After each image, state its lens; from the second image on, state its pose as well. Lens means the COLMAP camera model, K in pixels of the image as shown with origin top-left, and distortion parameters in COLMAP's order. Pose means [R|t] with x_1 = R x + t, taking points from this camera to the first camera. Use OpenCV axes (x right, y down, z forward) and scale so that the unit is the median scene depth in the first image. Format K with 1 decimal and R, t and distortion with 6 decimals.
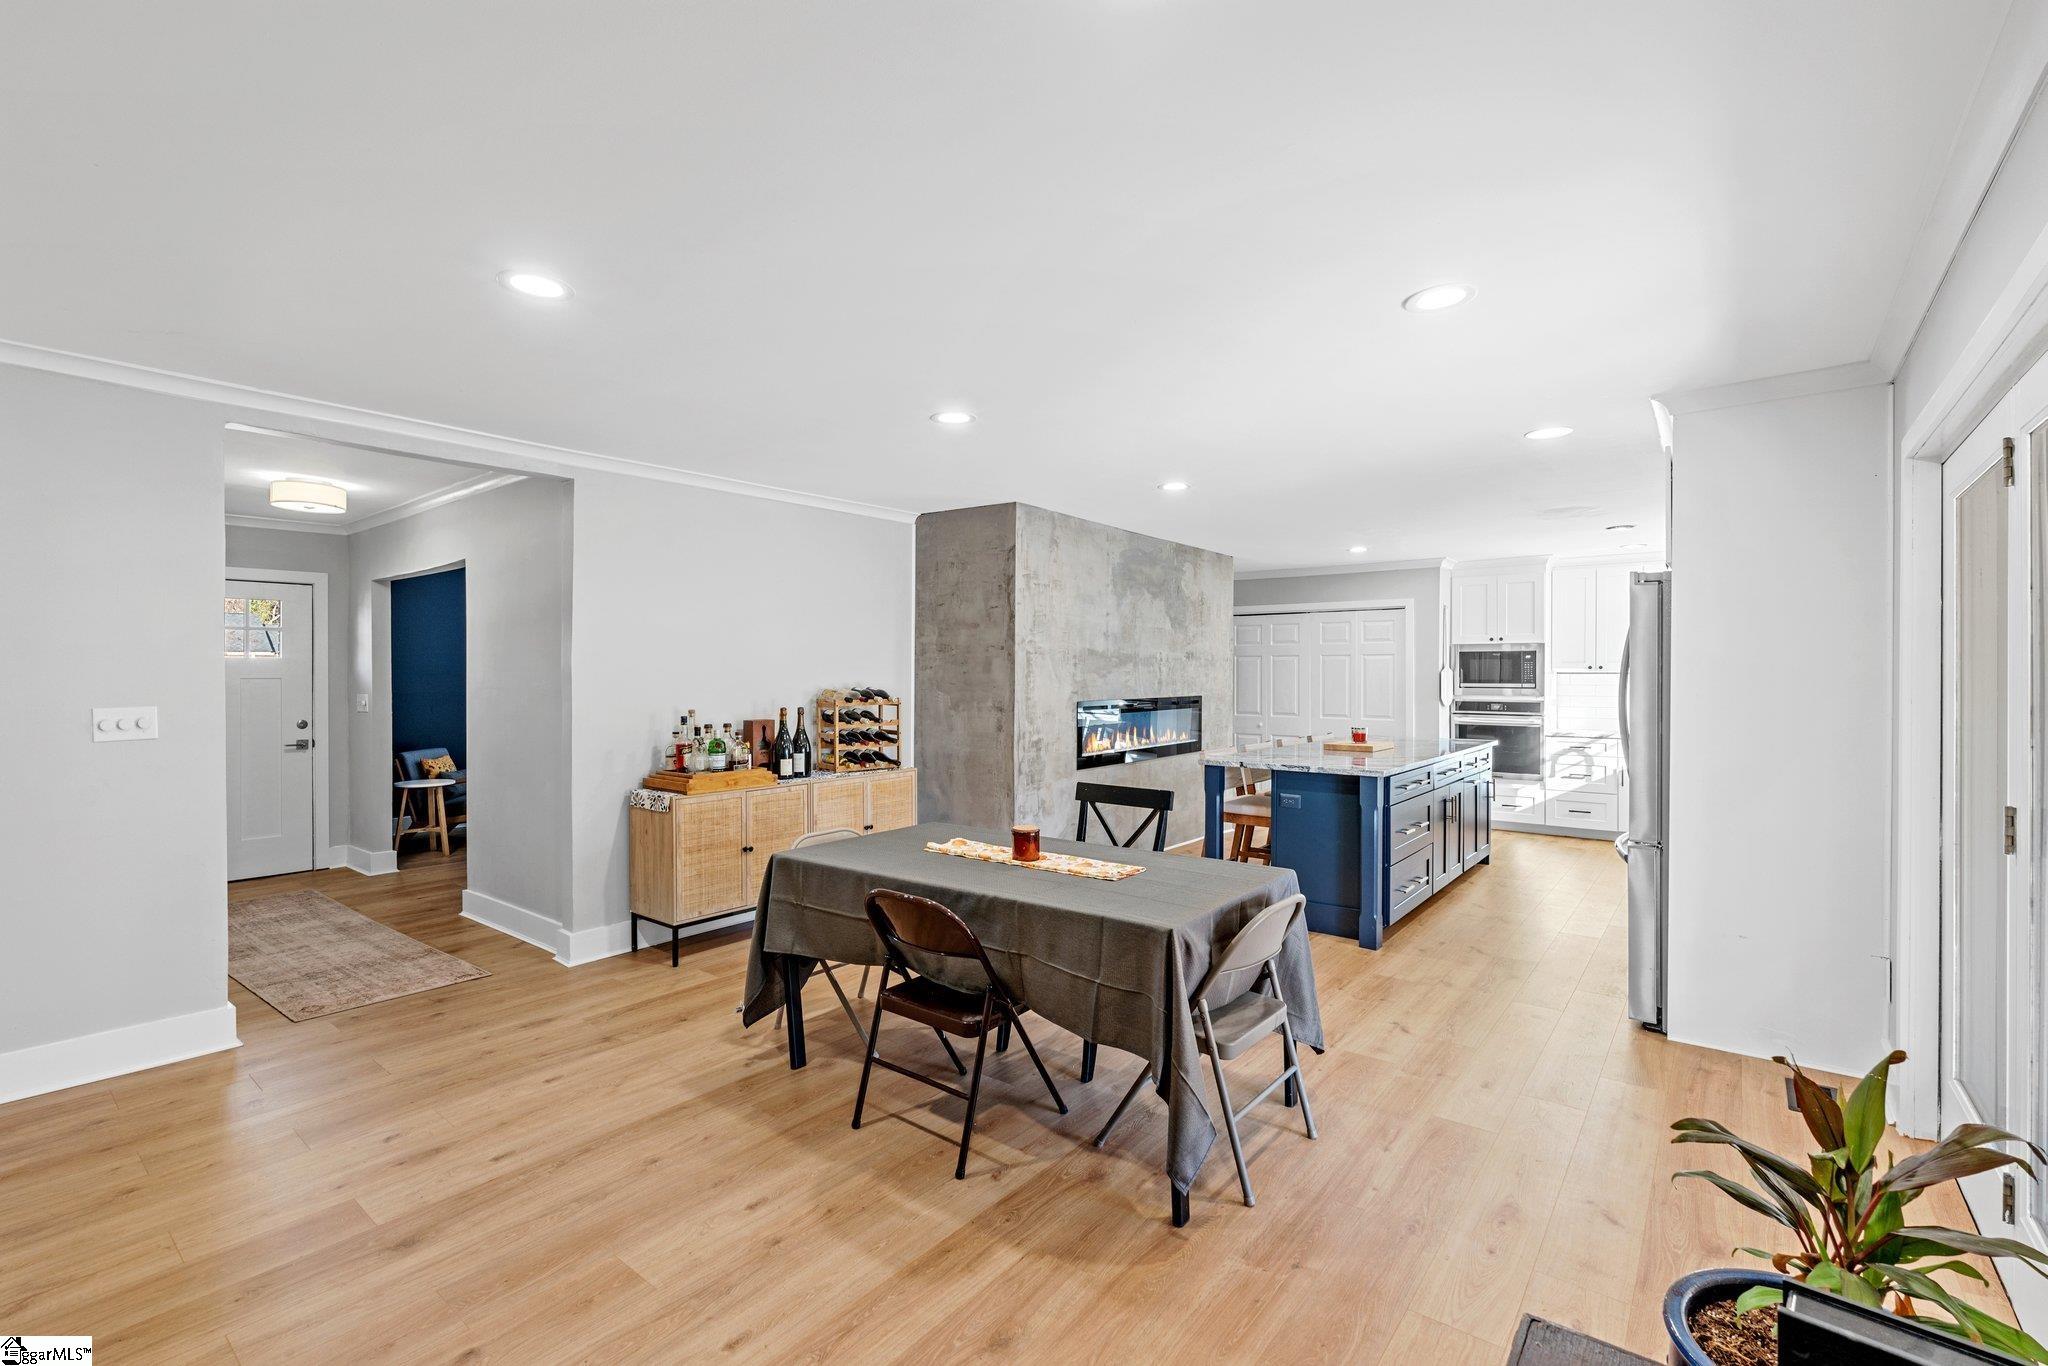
lens RADIAL K [[931.4, 0, 1035.7], [0, 931.4, 684.5], [0, 0, 1]] dist [-0.003110, 0.000113]
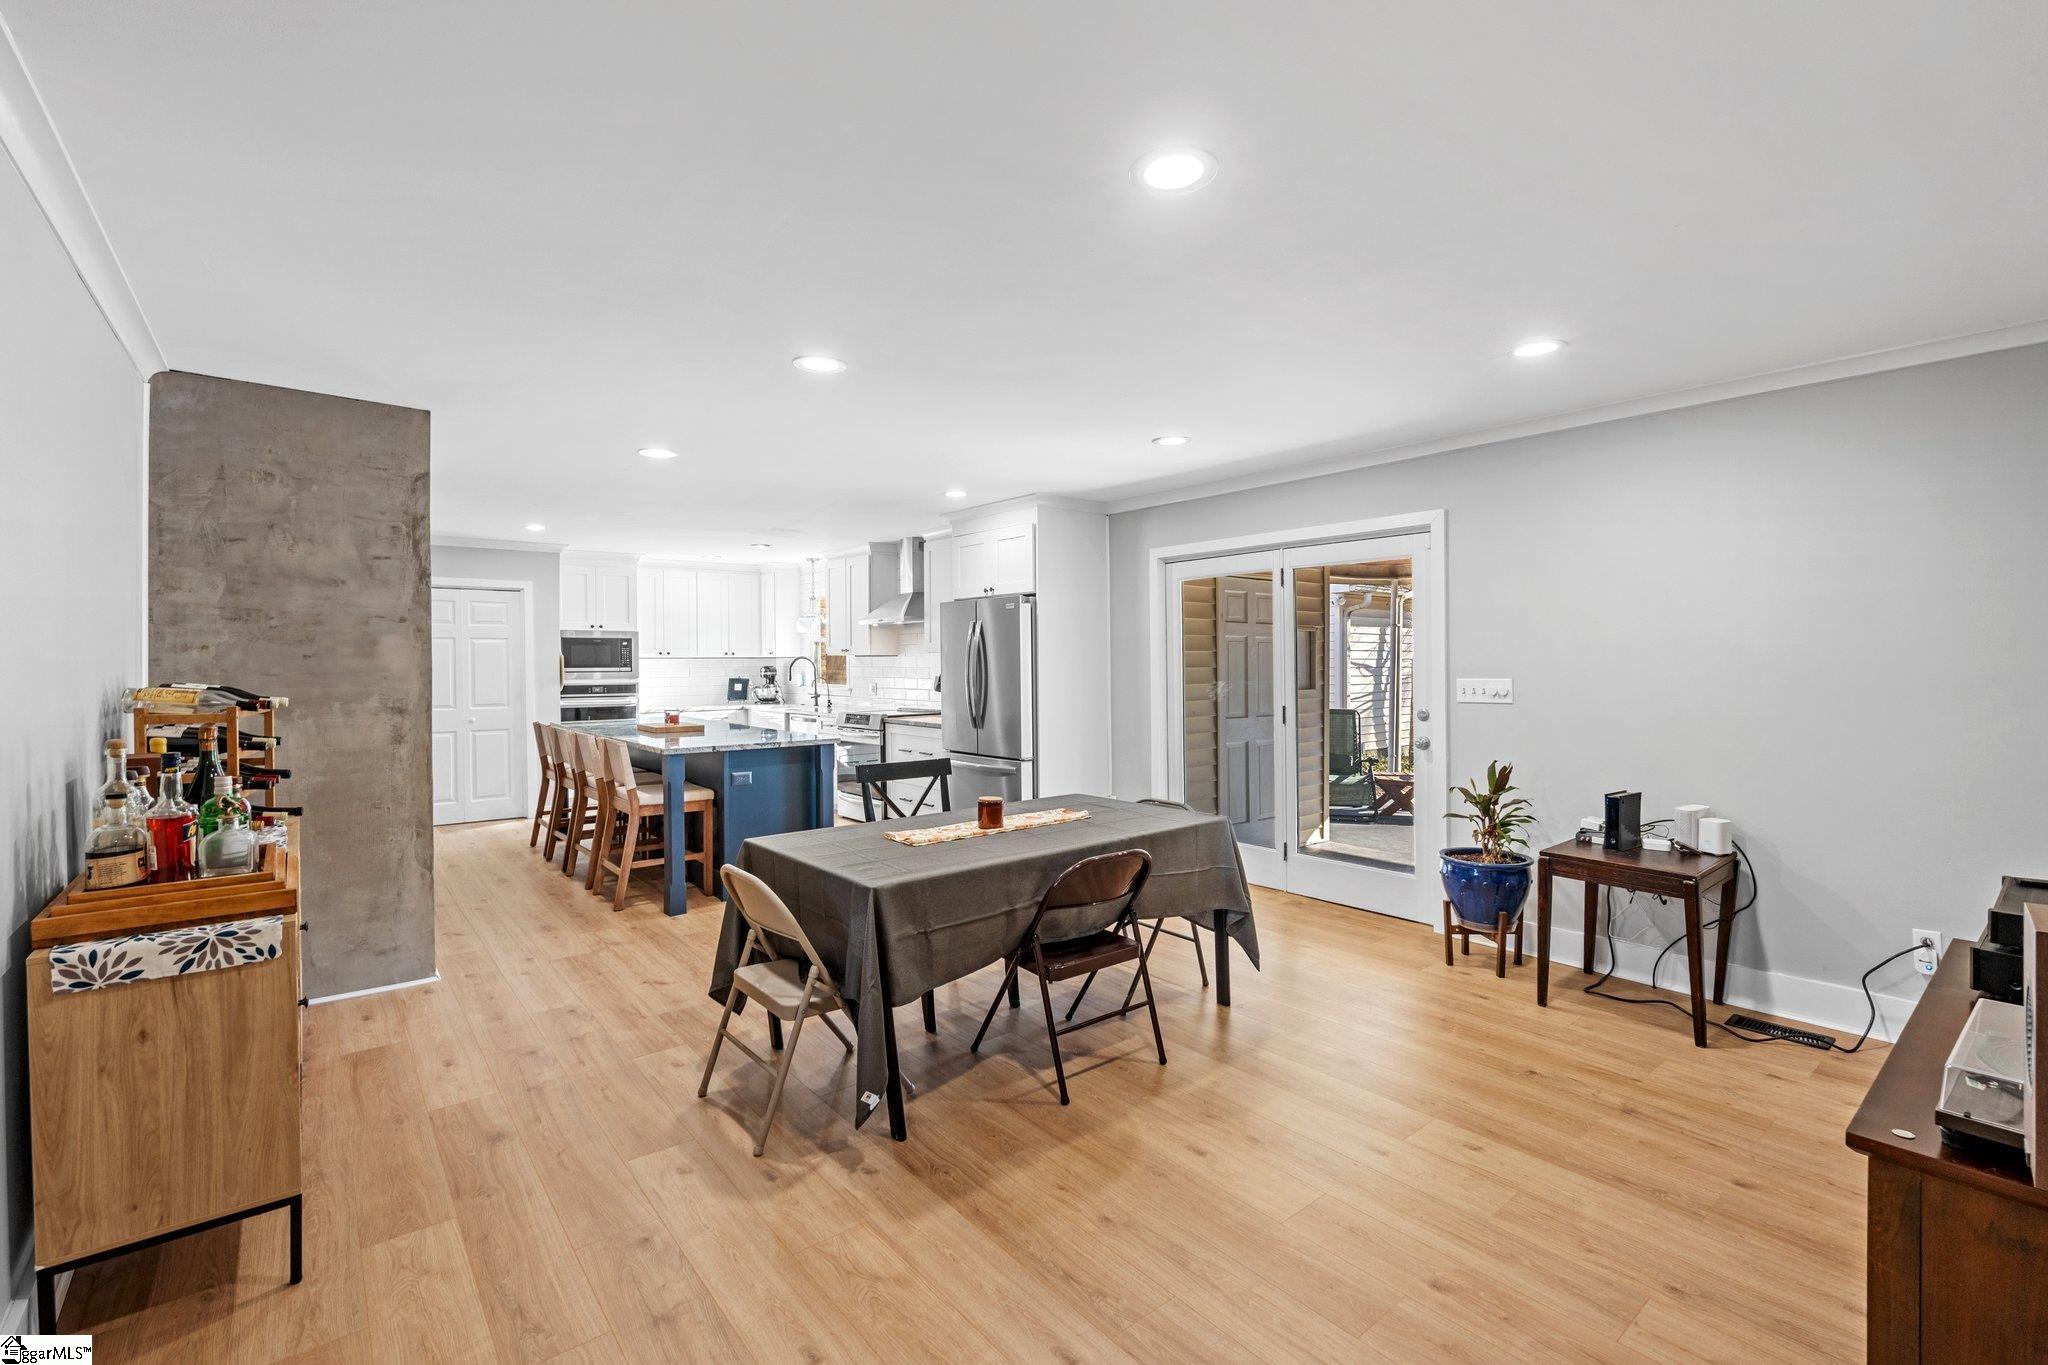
lens RADIAL K [[875.5, 0, 1052.7], [0, 875.5, 672.3], [0, 0, 1]] dist [-0.003495, -0.000254]
pose [[0.201071, -0.016061, 0.979445, -0.493088], [0.014155, 0.999809, 0.013489, -0.002554], [-0.979474, 0.011152, 0.201260, 0.359732]]
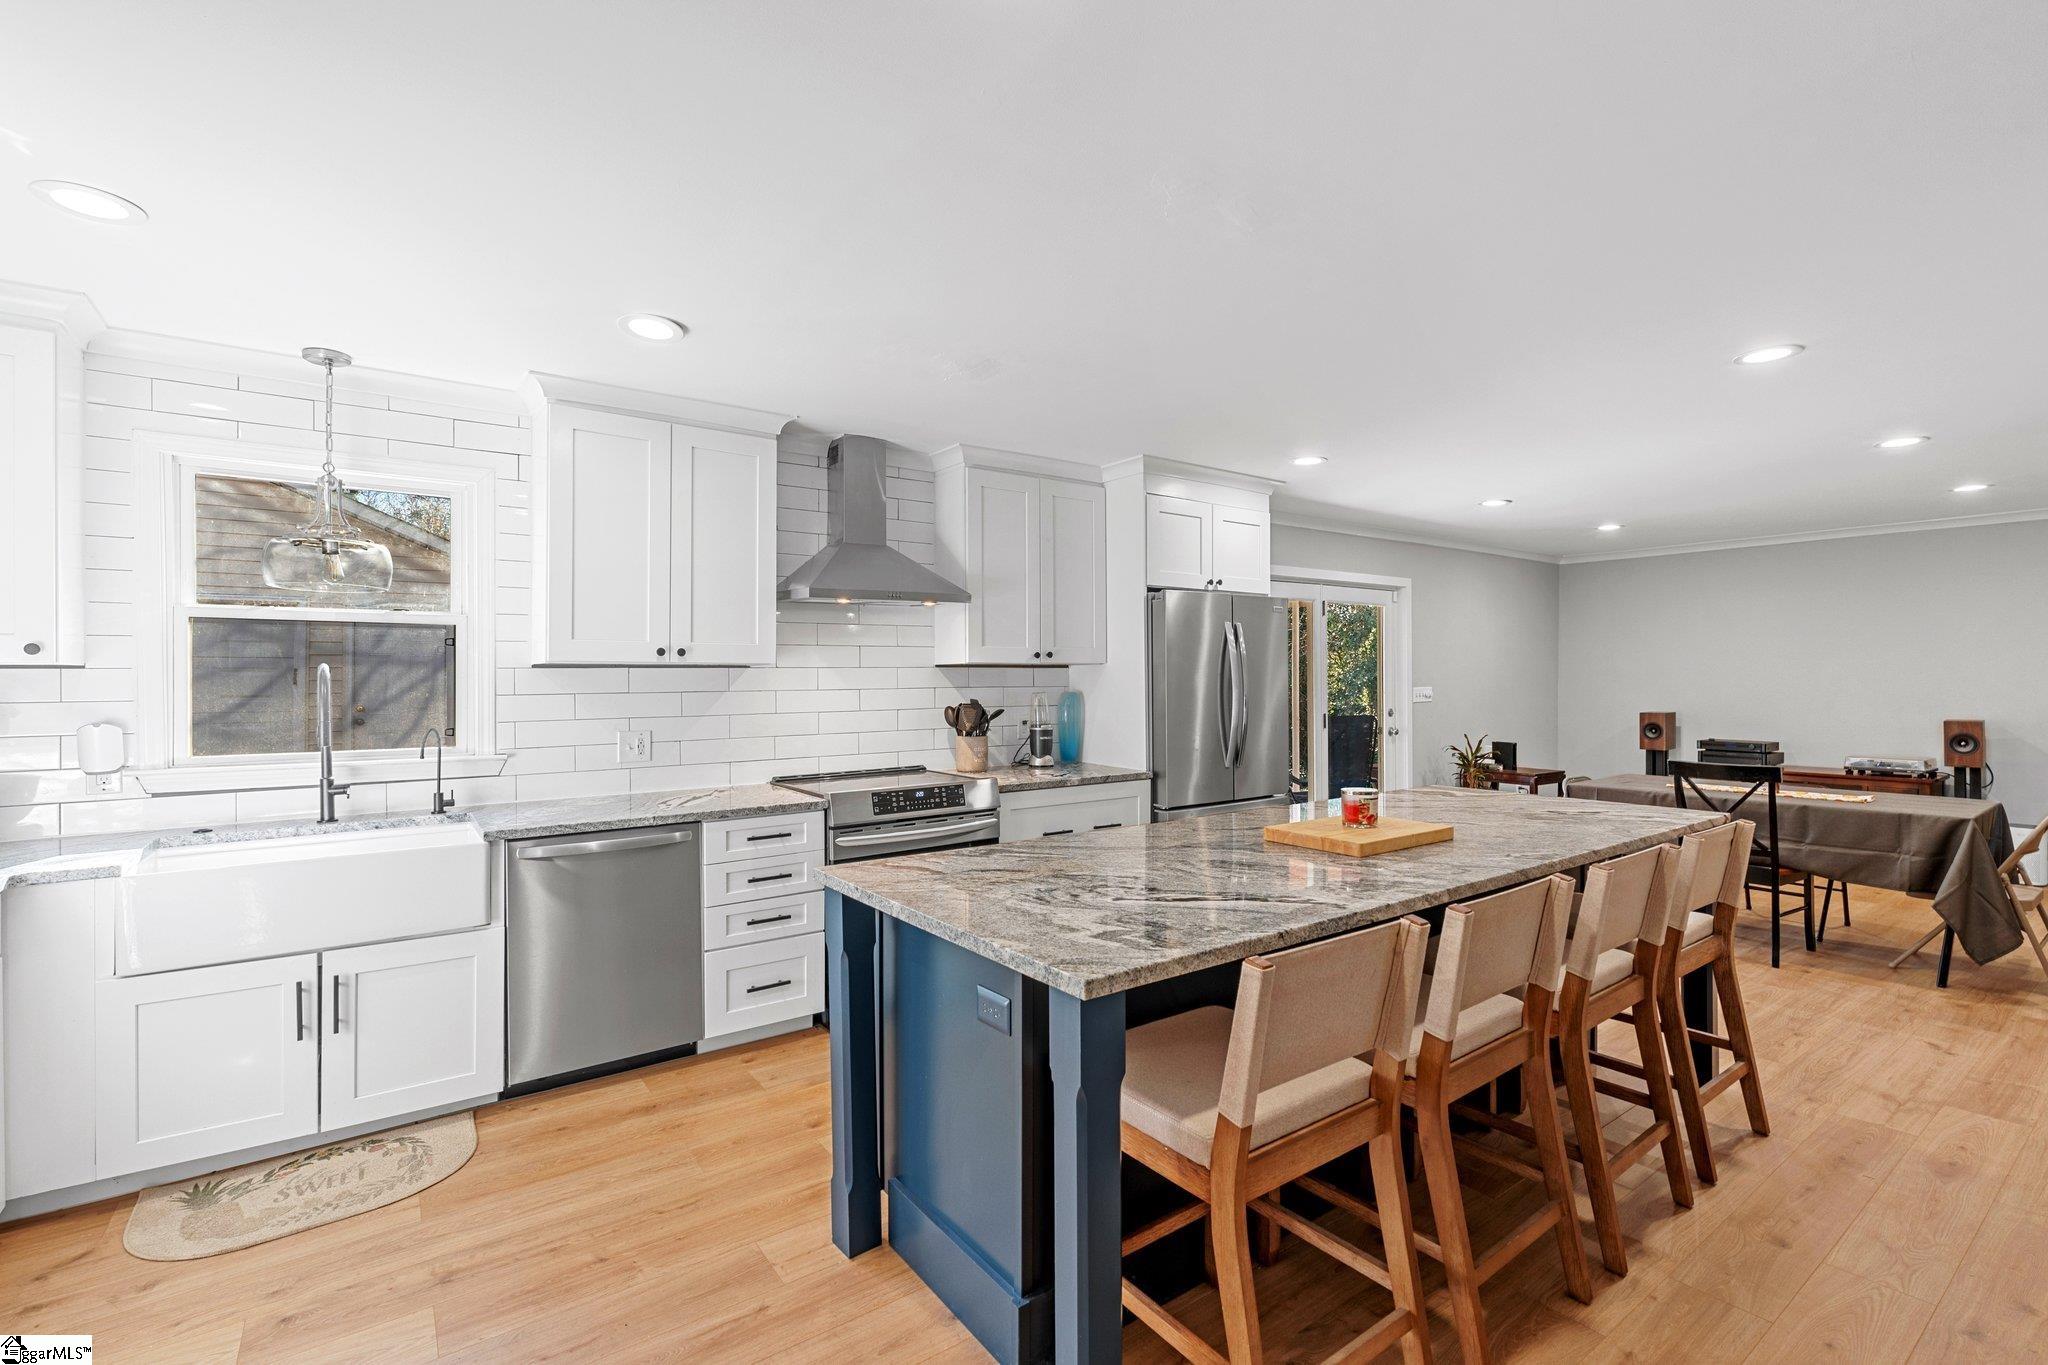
lens RADIAL K [[897.7, 0, 1017.4], [0, 897.7, 671.4], [0, 0, 1]] dist [-0.009236, -0.000435]
pose [[-0.954828, 0.007269, 0.297071, 0.344161], [0.007851, 0.999969, 0.000767, -0.008935], [-0.297057, 0.003064, -0.954855, 1.343088]]
